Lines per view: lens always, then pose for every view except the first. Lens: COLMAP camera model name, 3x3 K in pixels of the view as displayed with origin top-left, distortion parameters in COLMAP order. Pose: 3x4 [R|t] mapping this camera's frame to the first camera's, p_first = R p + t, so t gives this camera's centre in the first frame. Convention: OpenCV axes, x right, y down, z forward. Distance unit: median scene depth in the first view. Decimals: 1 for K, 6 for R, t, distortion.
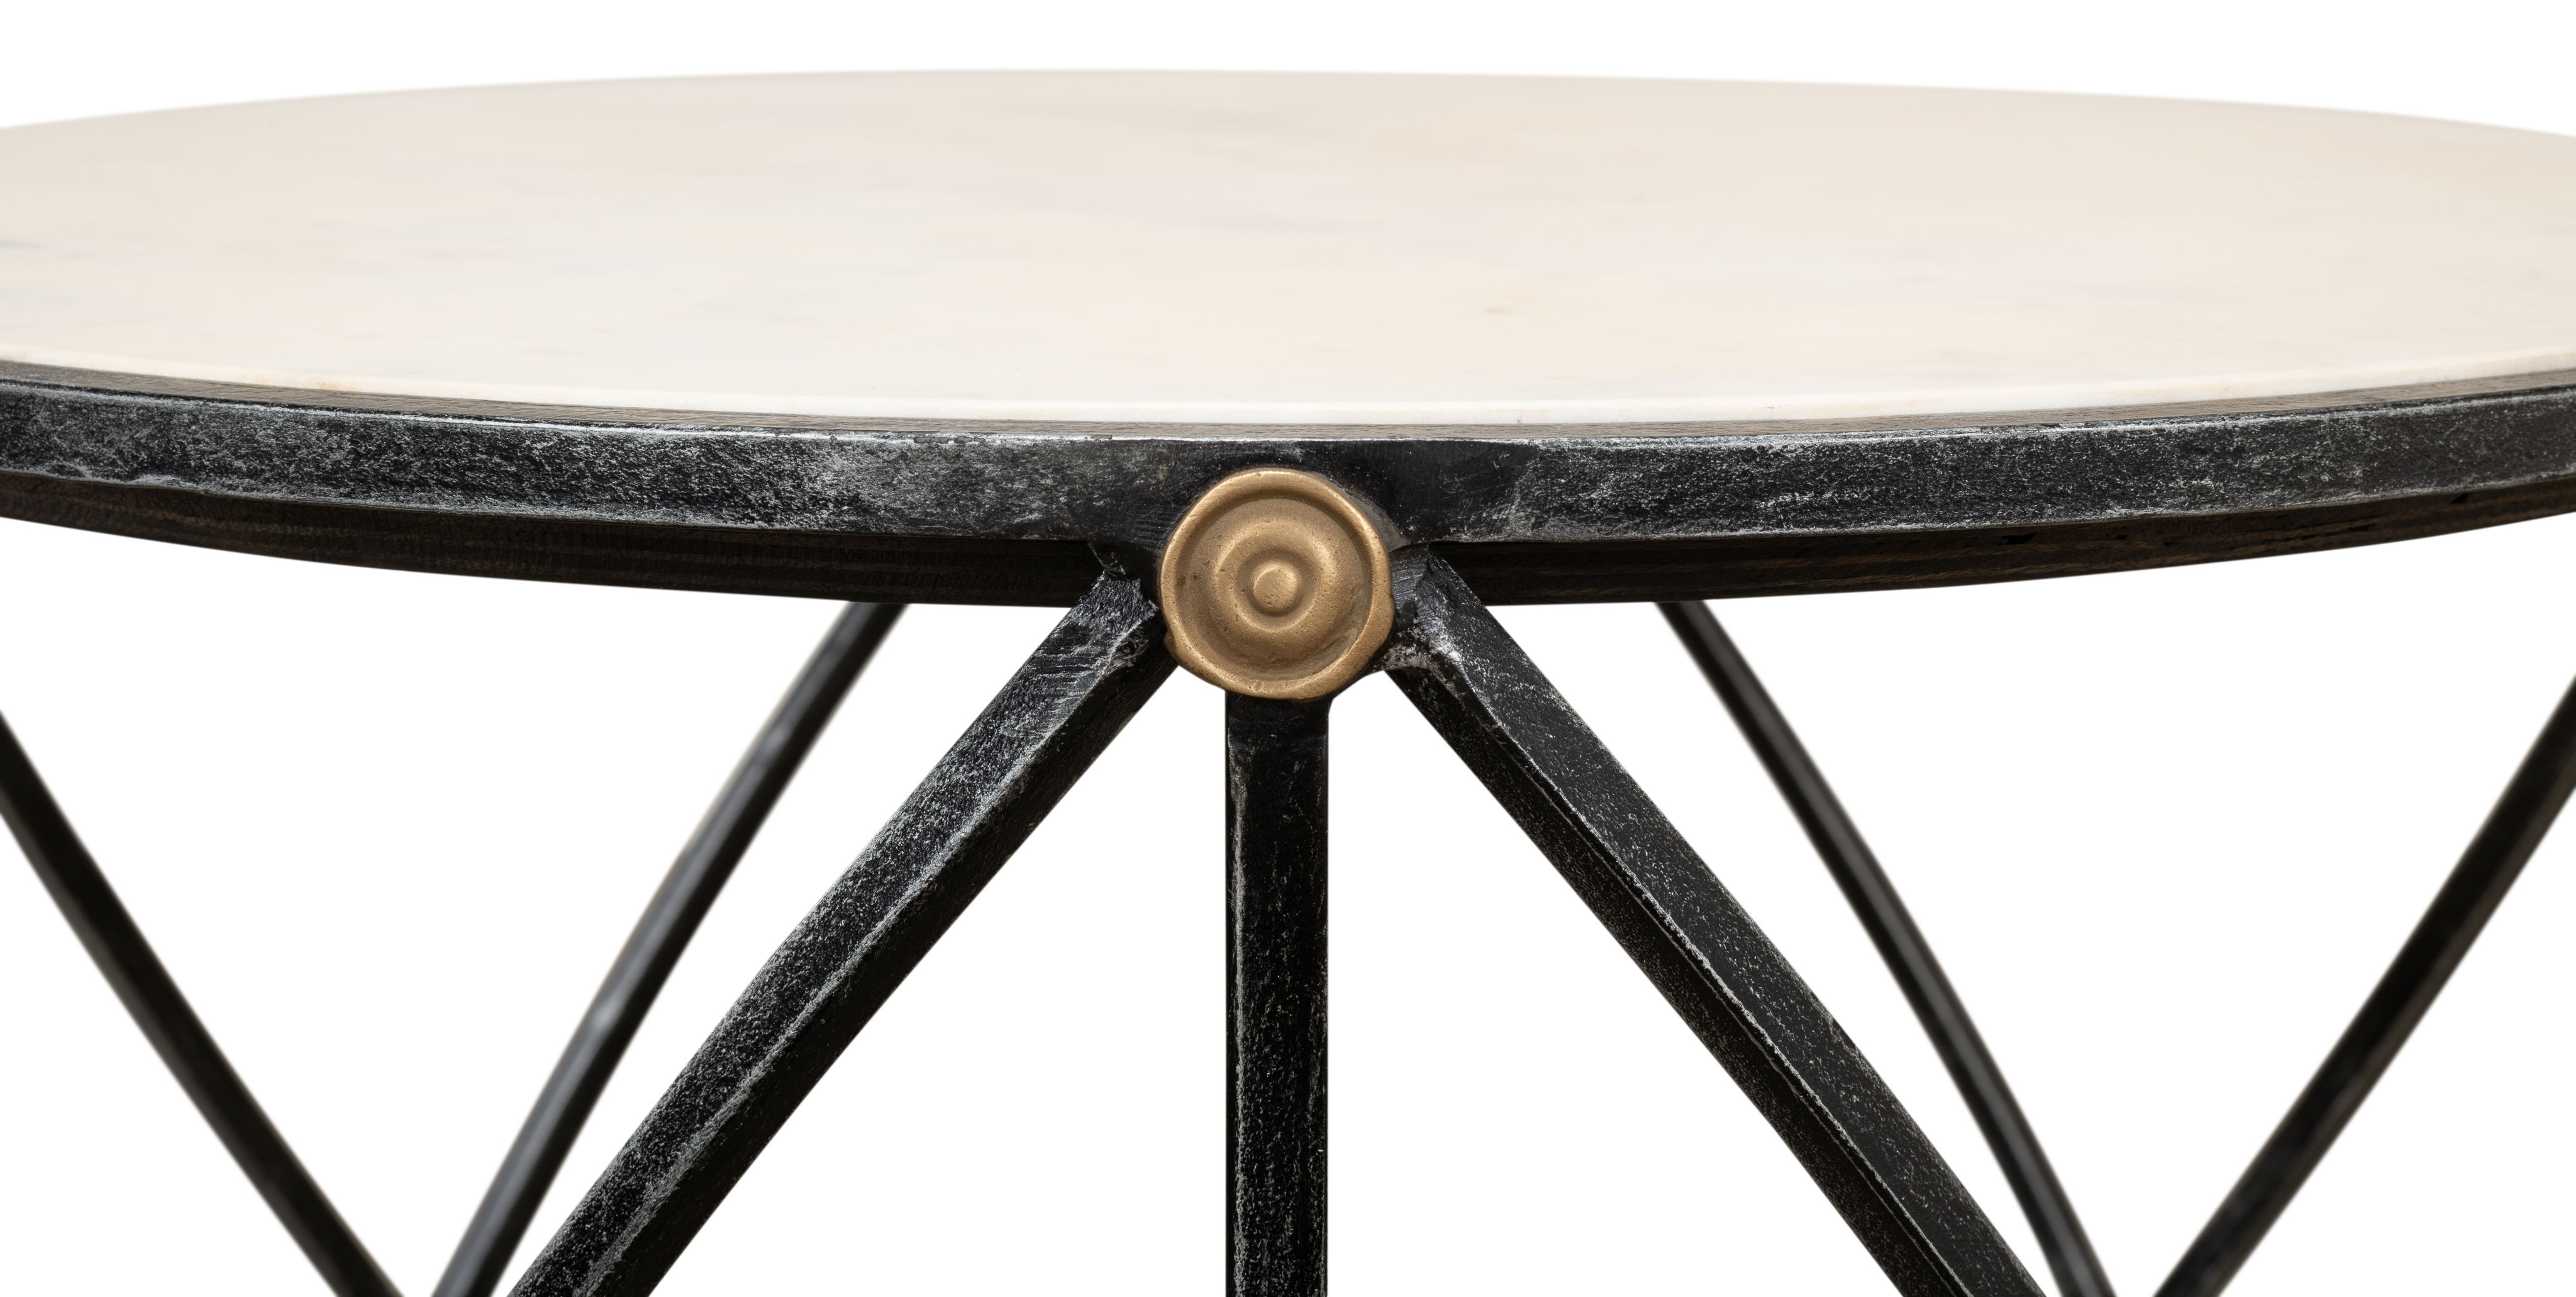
lens RADIAL K [[4109.7, 0, 1356.6], [0, 4109.7, 737.6], [0, 0, 1]] dist [-0.002294, 0.246133]
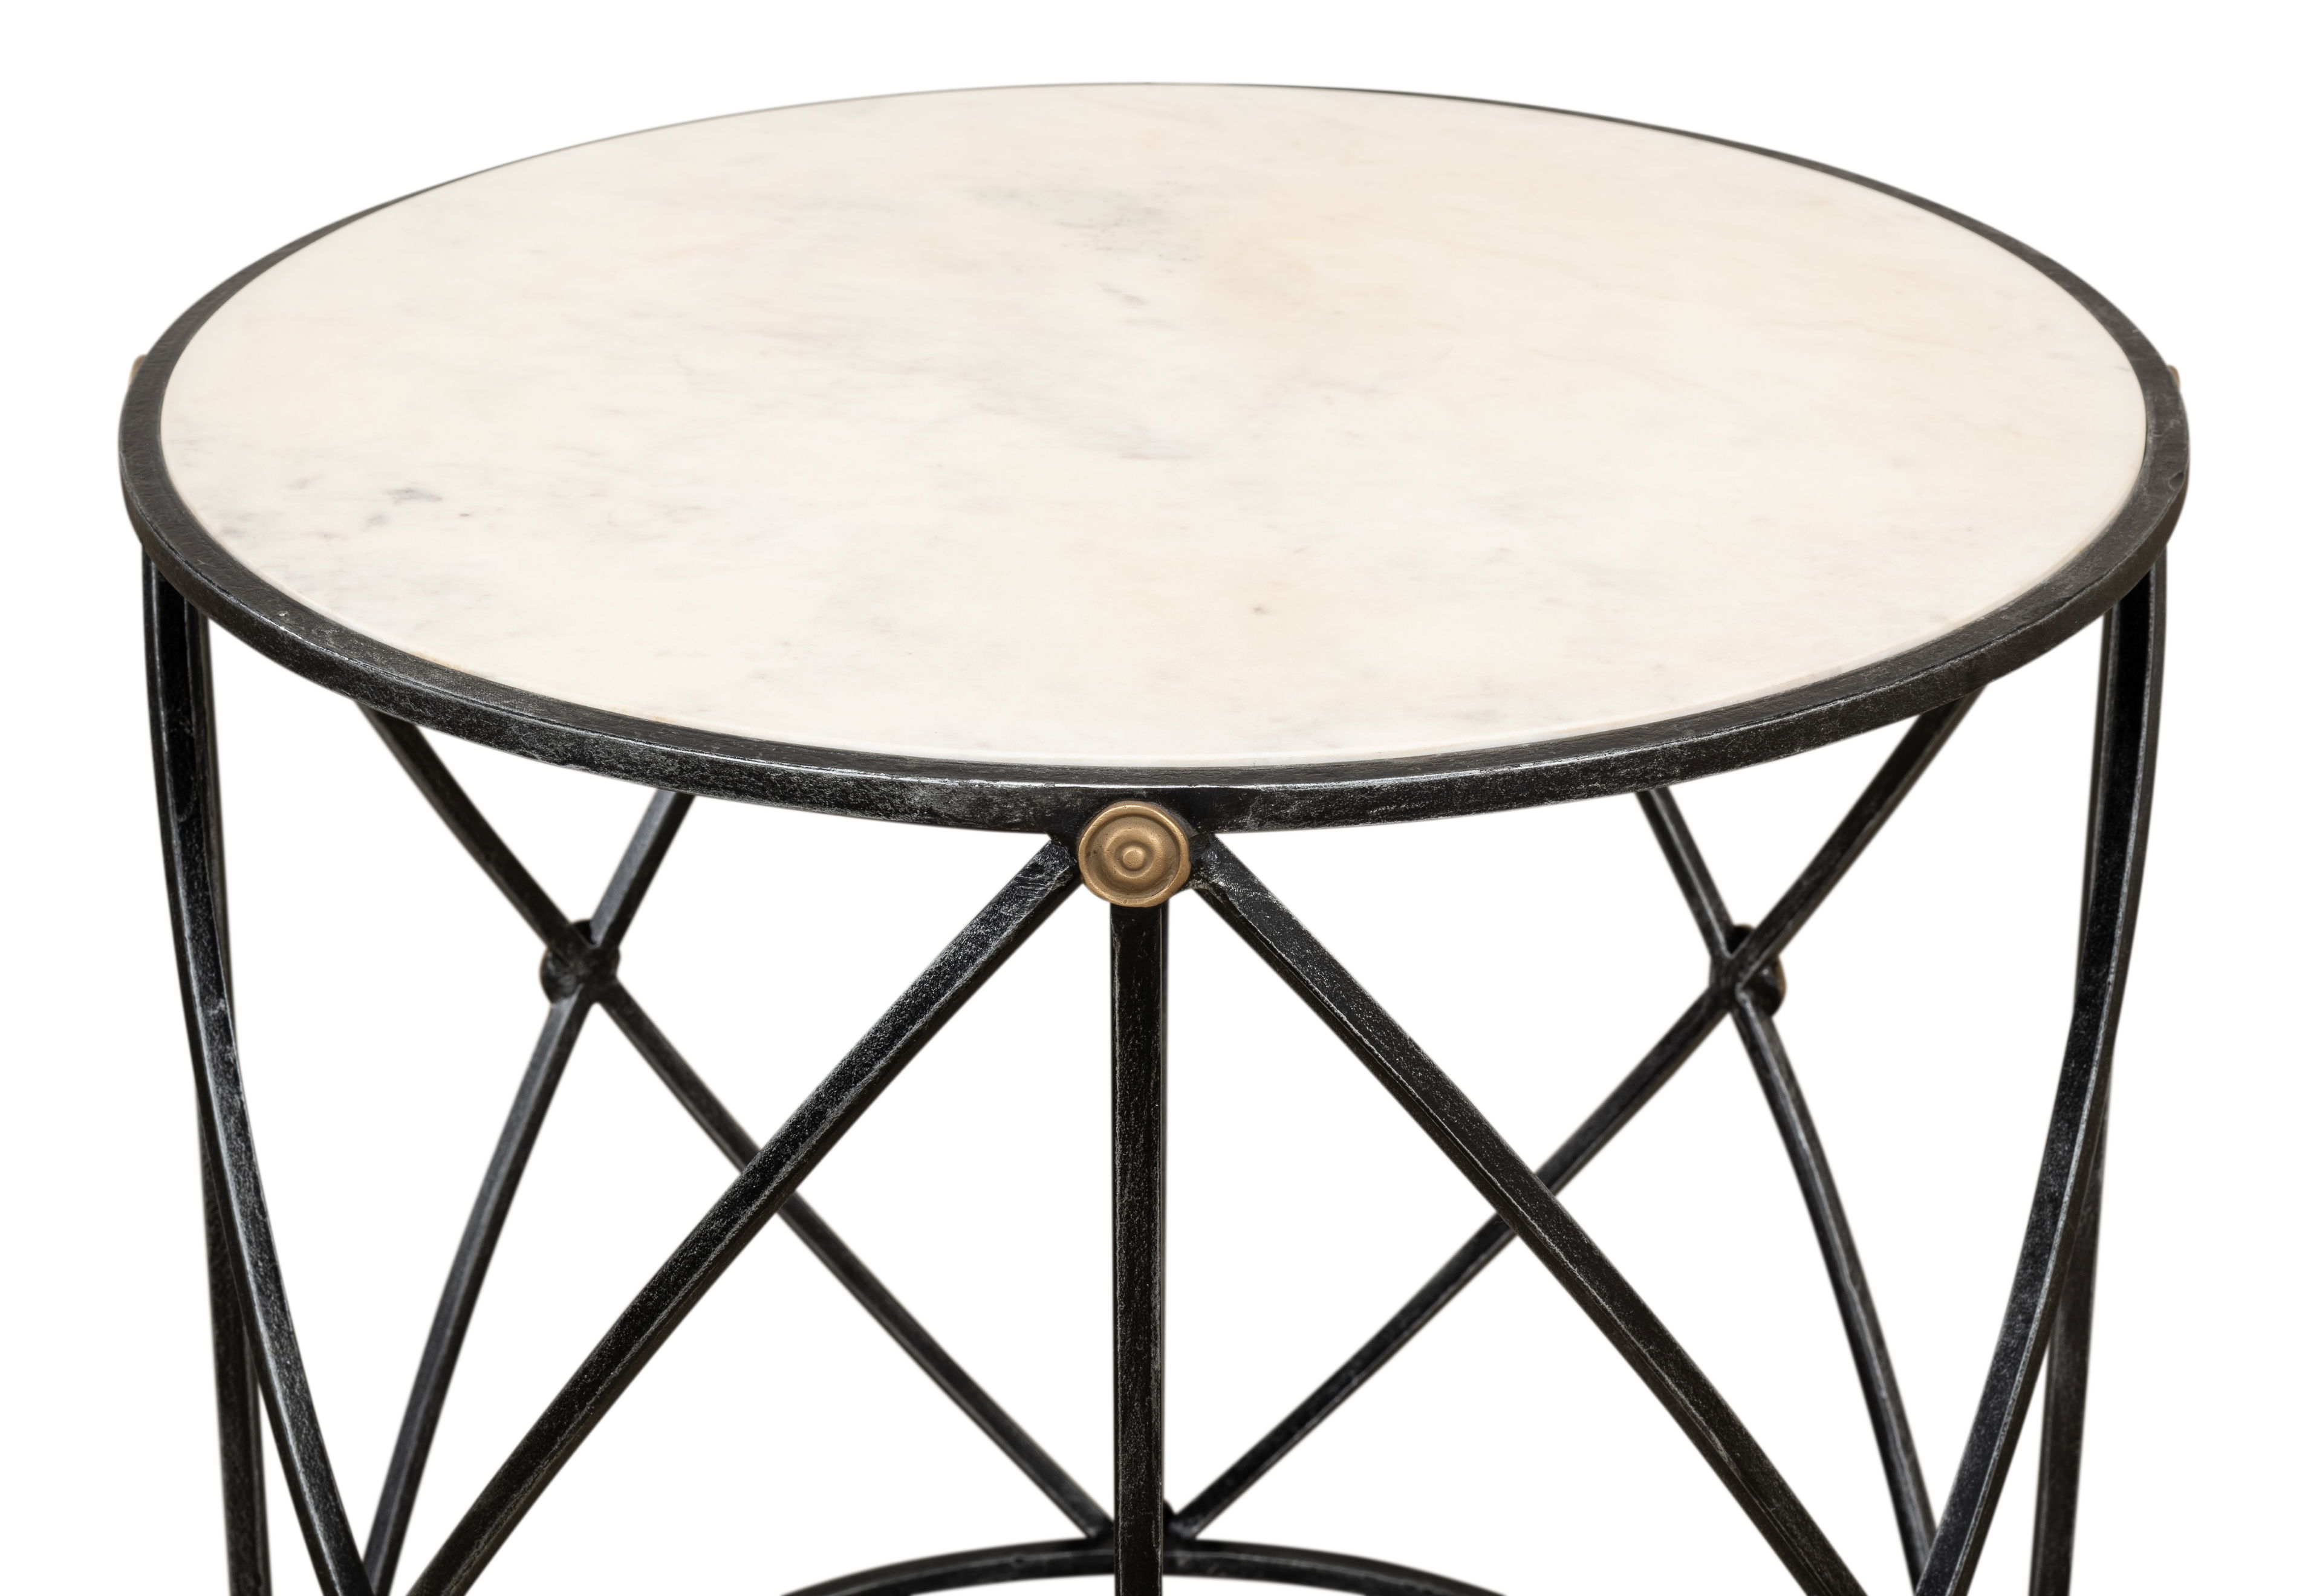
lens RADIAL K [[5431.2, 0, 1154.0], [0, 5431.2, 798.0], [0, 0, 1]] dist [-0.012509, 0.076454]
pose [[0.999651, 0.004865, -0.025958, 0.060212], [0.001658, 0.969382, 0.245552, -0.722919], [0.026358, -0.245509, 0.969036, -1.615756]]
